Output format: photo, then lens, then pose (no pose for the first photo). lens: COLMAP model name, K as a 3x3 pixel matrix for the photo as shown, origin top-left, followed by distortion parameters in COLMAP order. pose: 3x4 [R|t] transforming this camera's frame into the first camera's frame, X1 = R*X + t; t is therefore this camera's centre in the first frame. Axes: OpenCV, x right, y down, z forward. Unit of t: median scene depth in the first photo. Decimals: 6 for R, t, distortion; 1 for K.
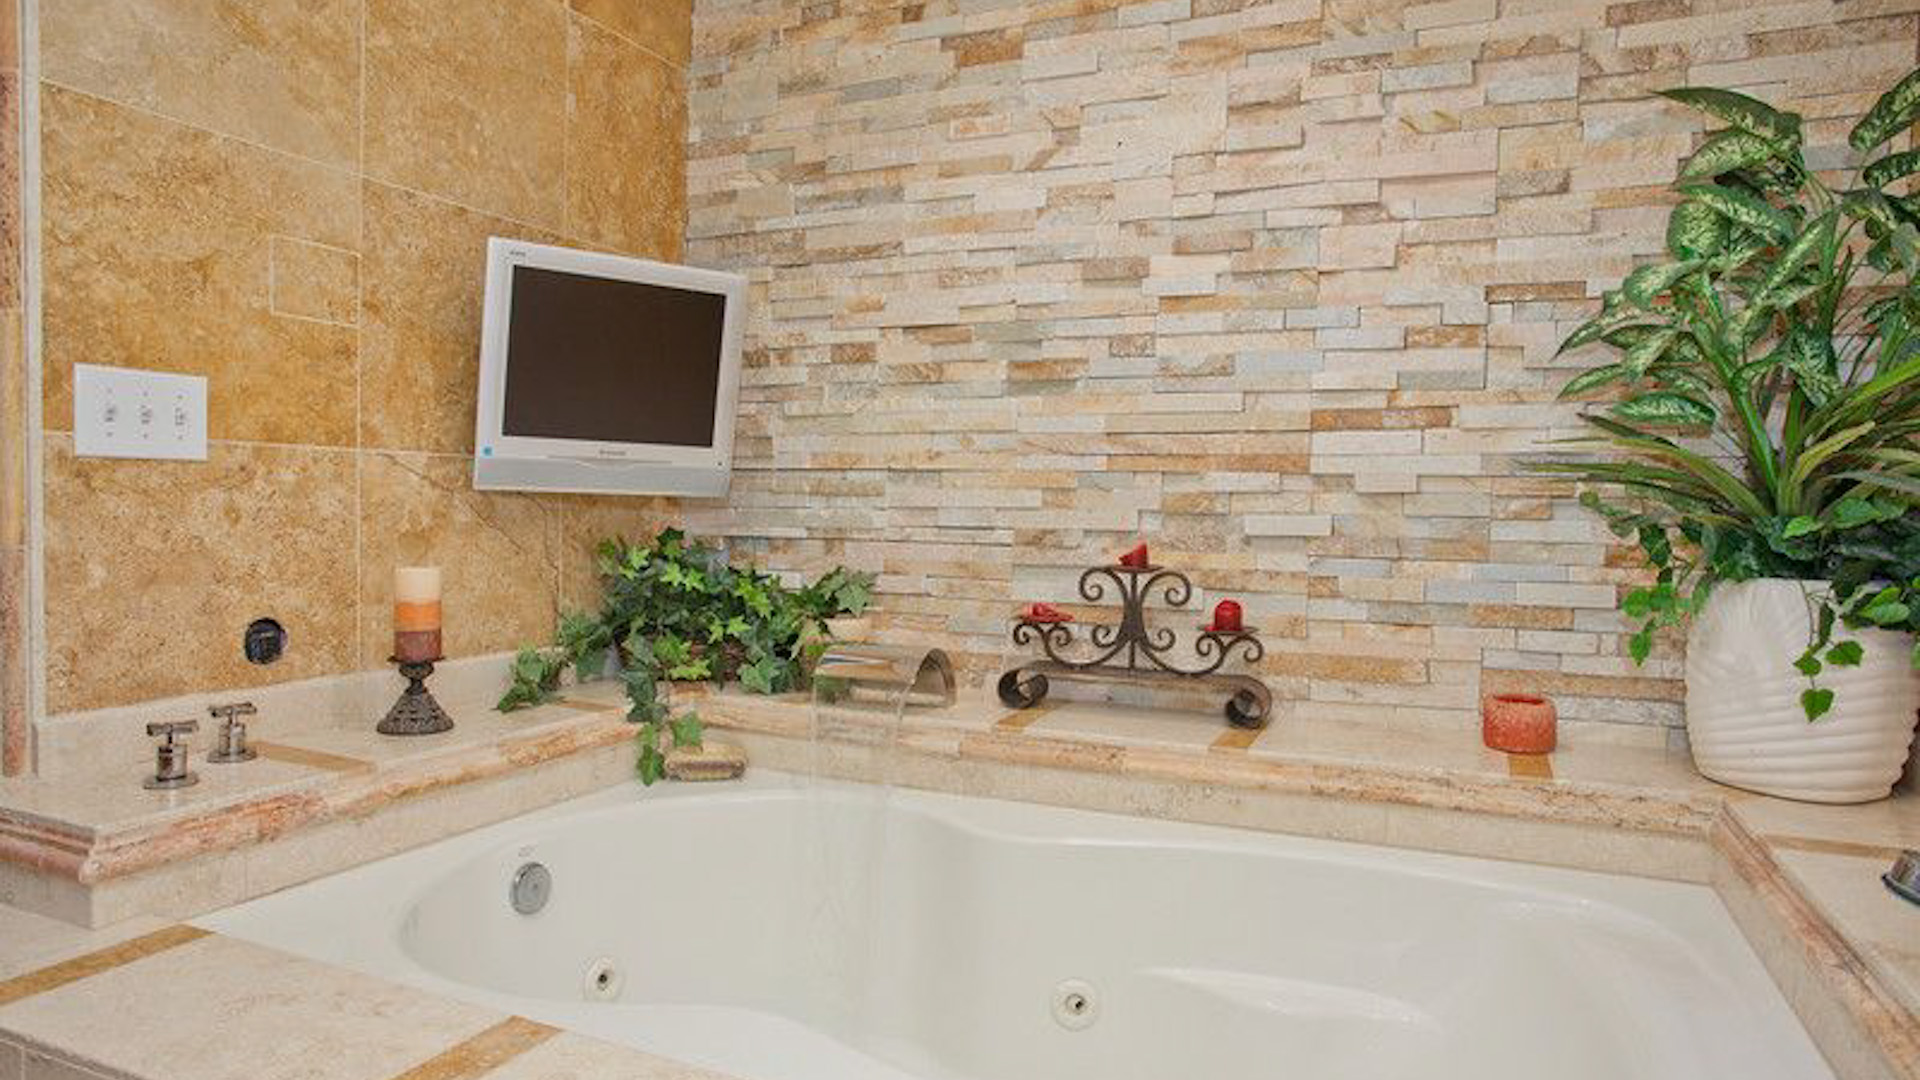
lens RADIAL K [[1092.9, 0, 953.1], [0, 1092.9, 546.1], [0, 0, 1]] dist [-0.044466, -0.000329]
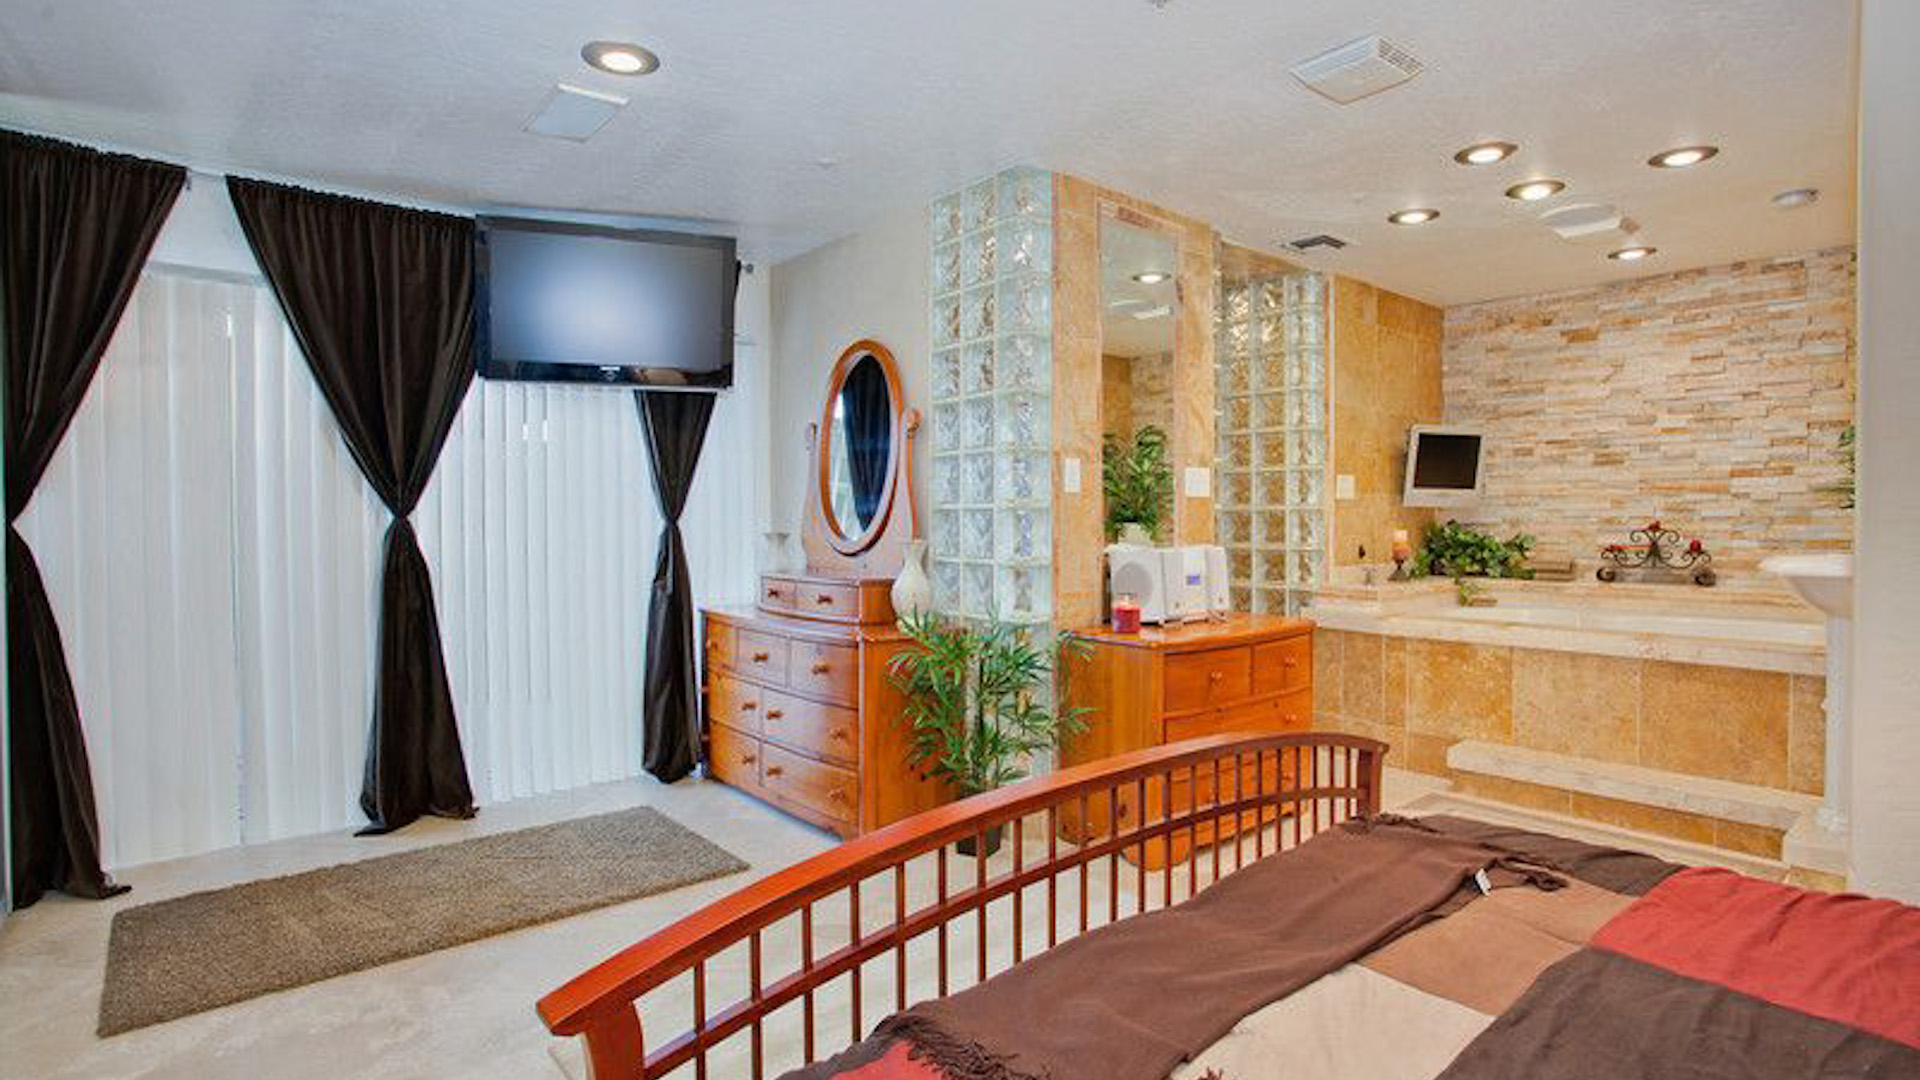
lens RADIAL K [[1025.8, 0, 970.6], [0, 1025.8, 527.6], [0, 0, 1]] dist [-0.002115, 0.003742]
pose [[0.936848, -0.016620, -0.349341, -0.525470], [0.005685, 0.999462, -0.032301, 0.085413], [0.349690, 0.028275, 0.936439, -1.948519]]
